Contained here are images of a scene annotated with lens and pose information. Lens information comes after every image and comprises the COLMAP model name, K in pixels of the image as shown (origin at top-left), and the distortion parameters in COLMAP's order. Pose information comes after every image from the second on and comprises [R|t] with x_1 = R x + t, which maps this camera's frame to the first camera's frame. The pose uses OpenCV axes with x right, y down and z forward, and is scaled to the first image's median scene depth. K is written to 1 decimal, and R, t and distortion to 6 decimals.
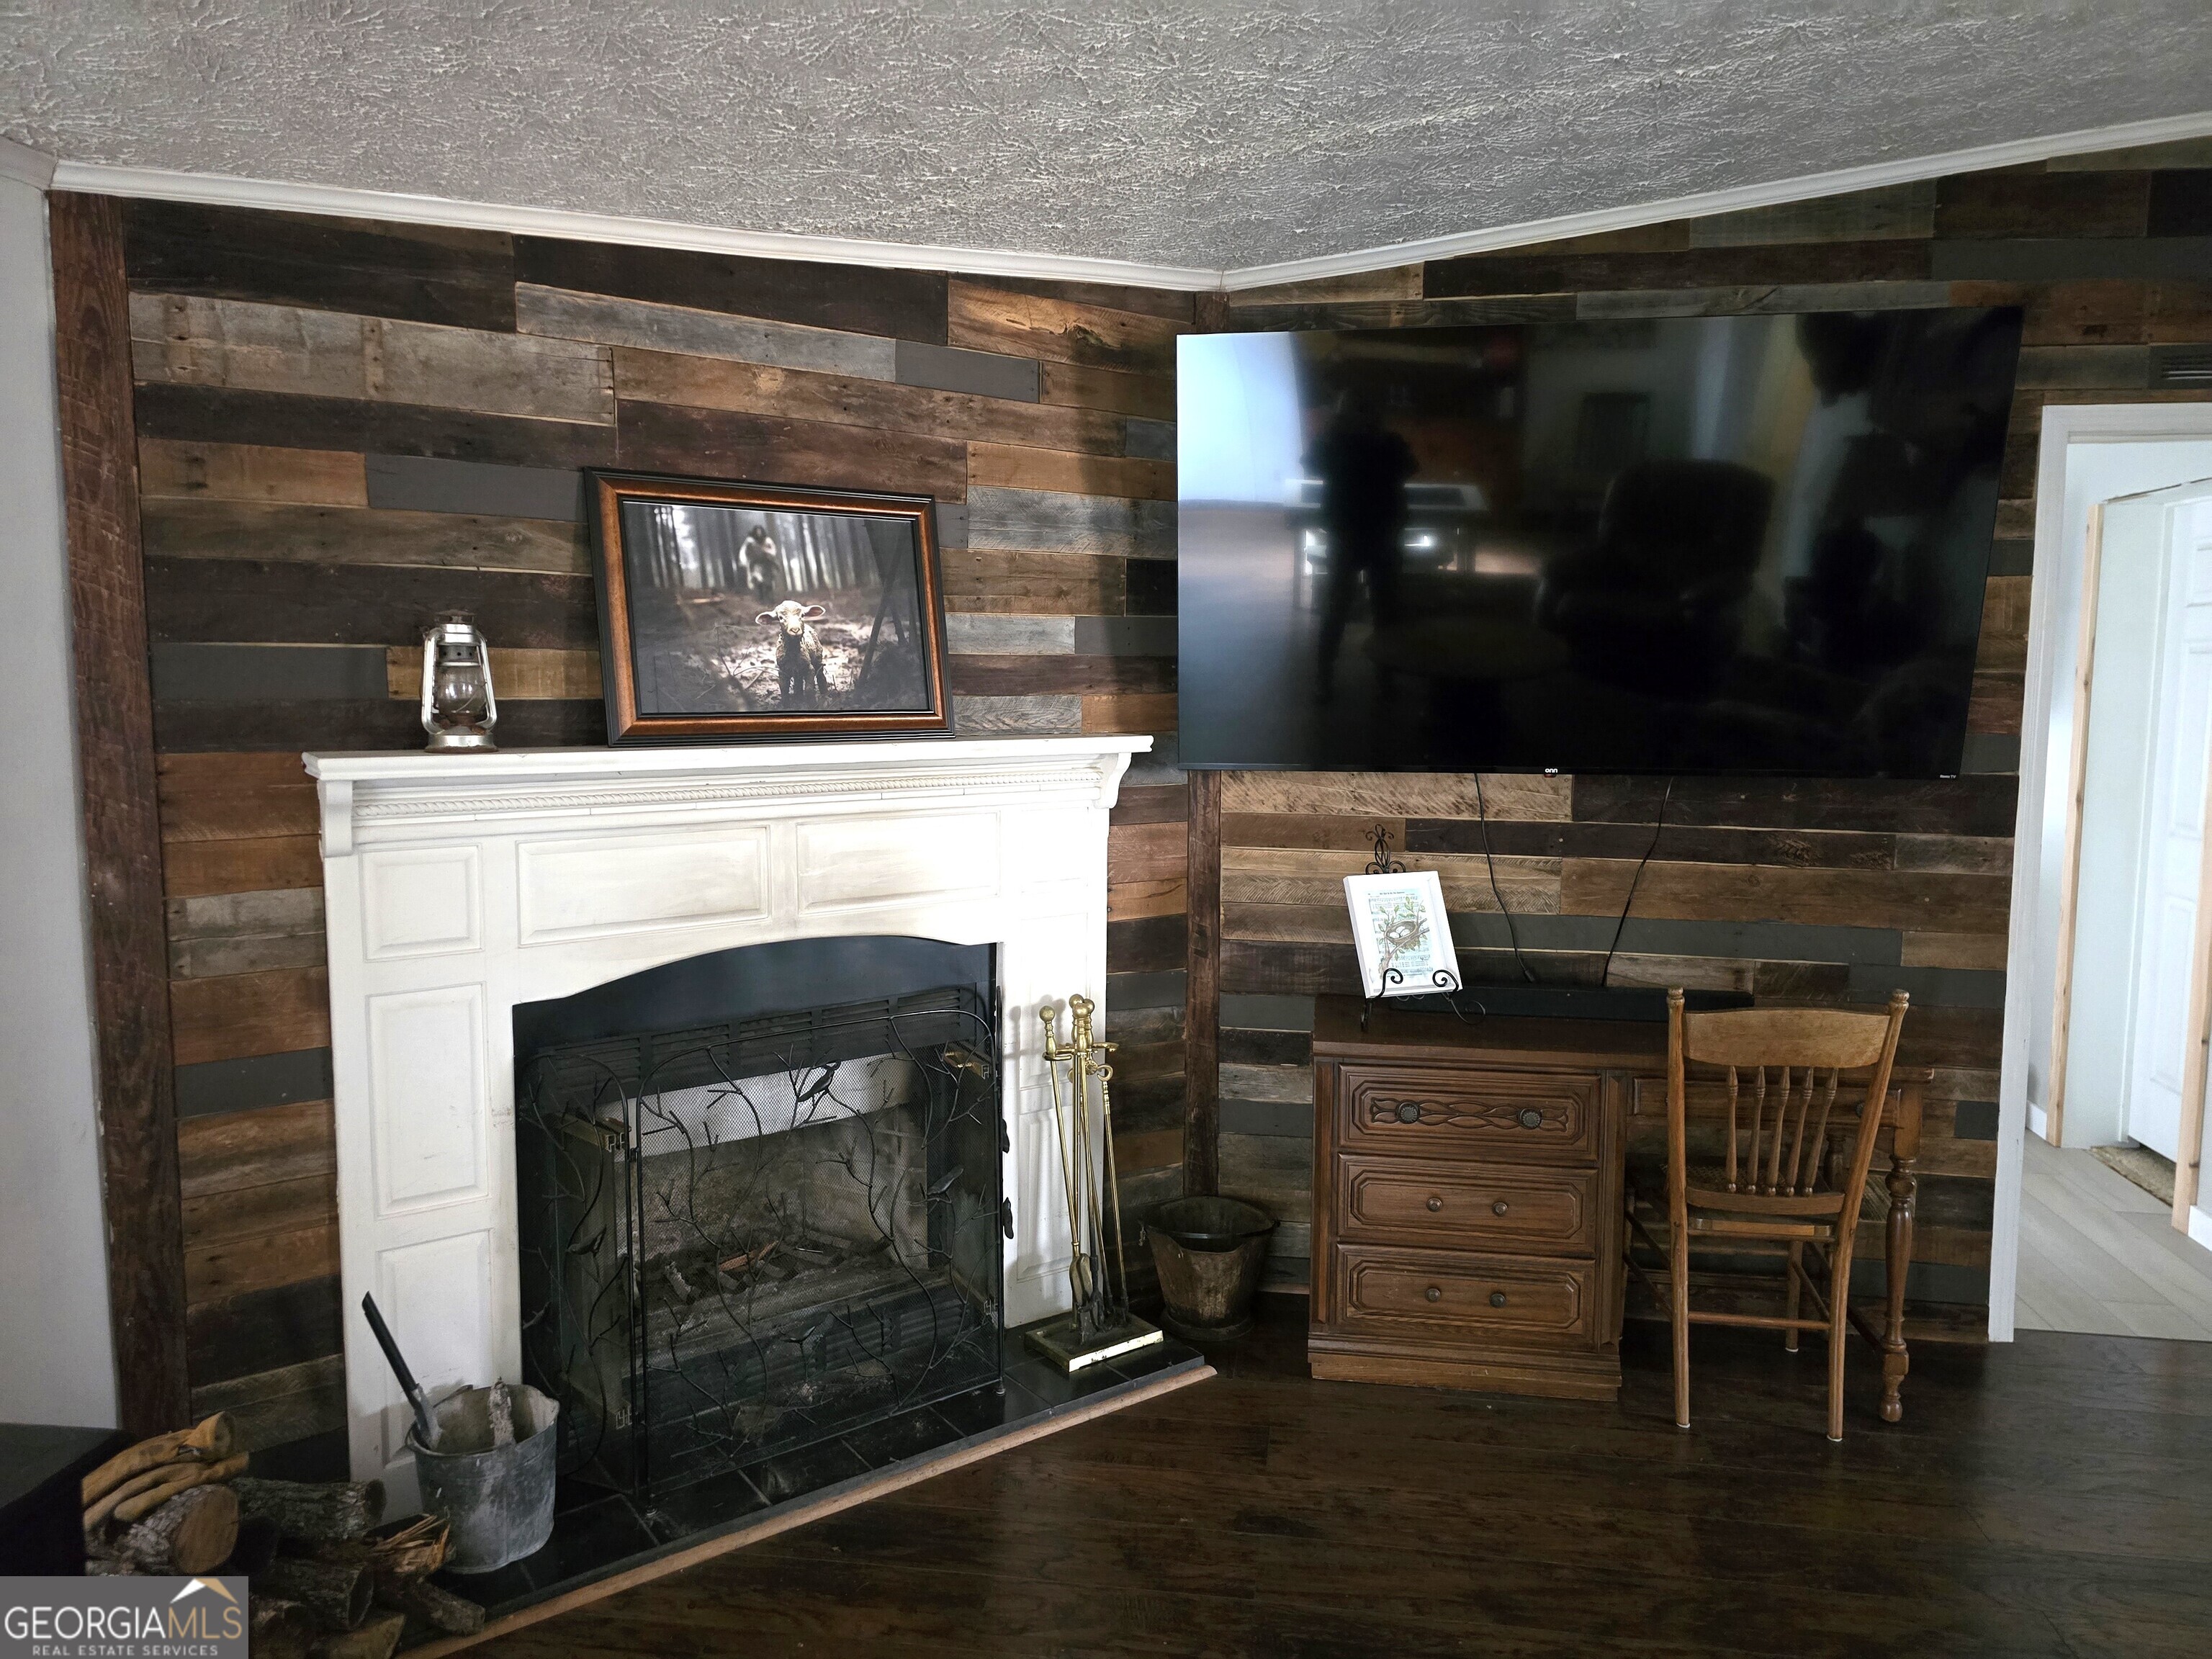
lens RADIAL K [[1468.3, 0, 1106.0], [0, 1468.3, 829.5], [0, 0, 1]] dist [0.071074, -0.055552]
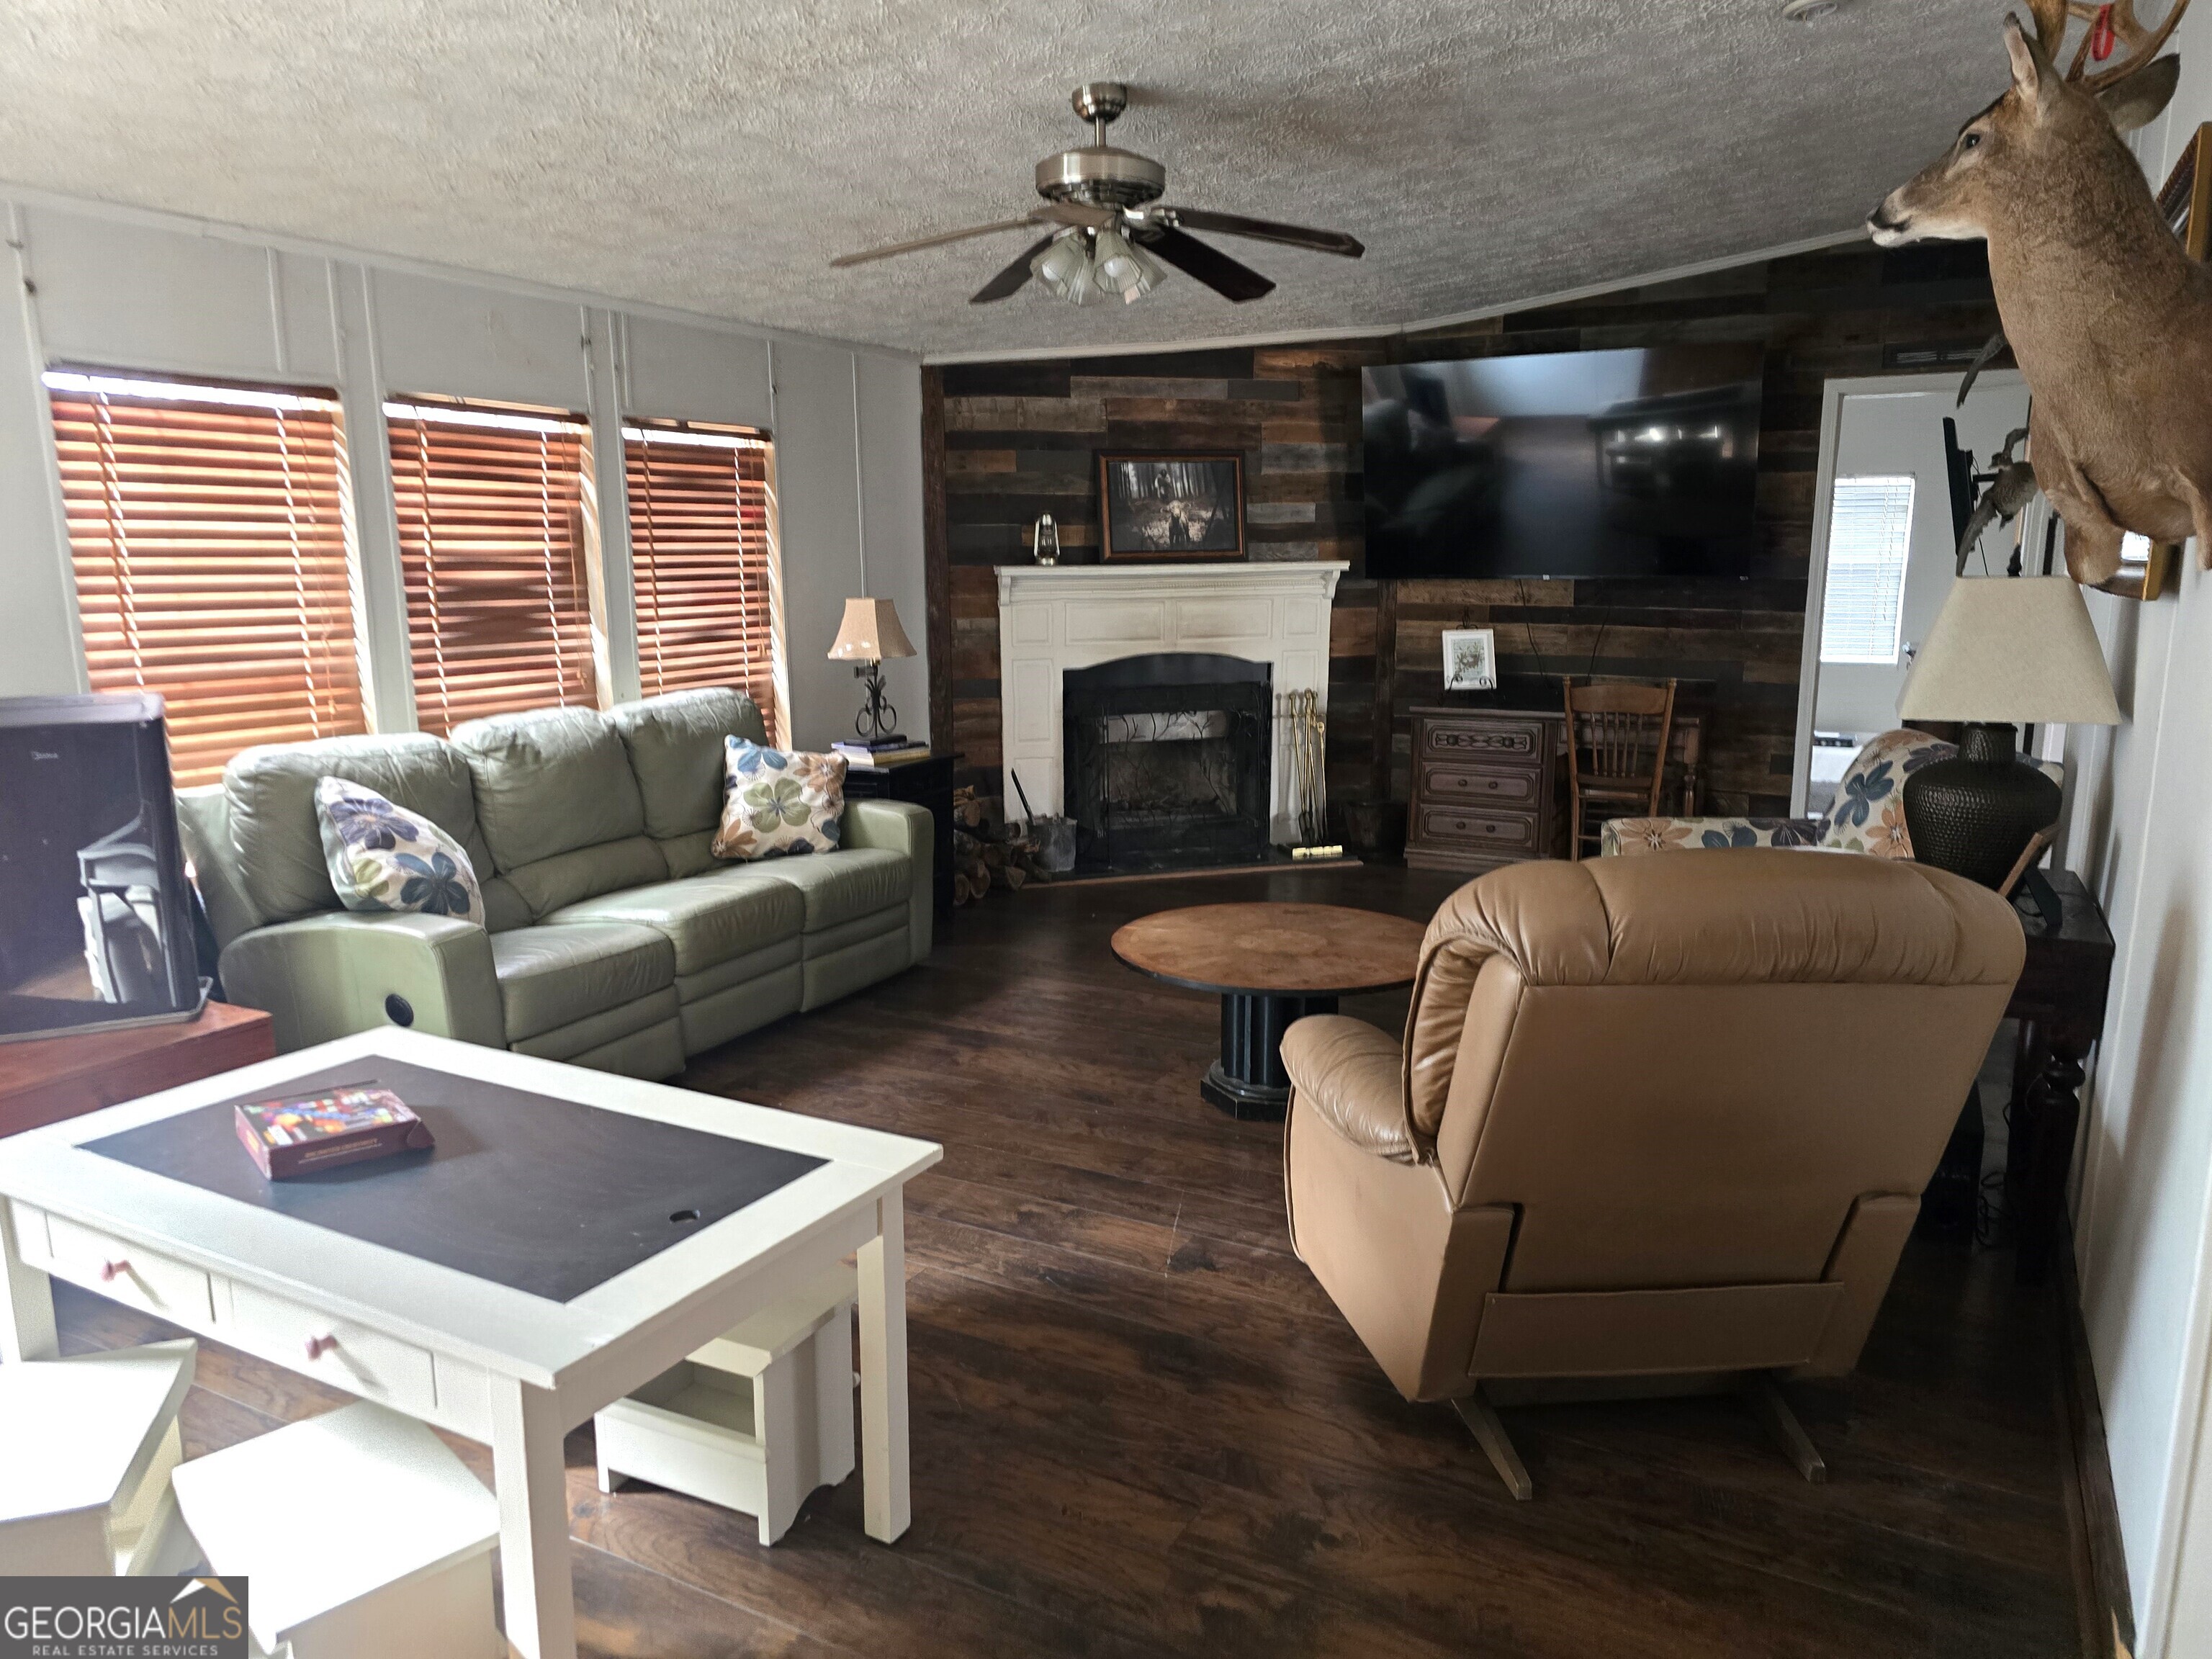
lens RADIAL K [[1468.3, 0, 1106.0], [0, 1468.3, 829.5], [0, 0, 1]] dist [0.071074, -0.055552]
pose [[0.945295, 0.053371, -0.321820, 0.443853], [-0.023464, 0.995094, 0.096106, 0.134027], [0.325371, -0.083297, 0.941911, -1.227595]]
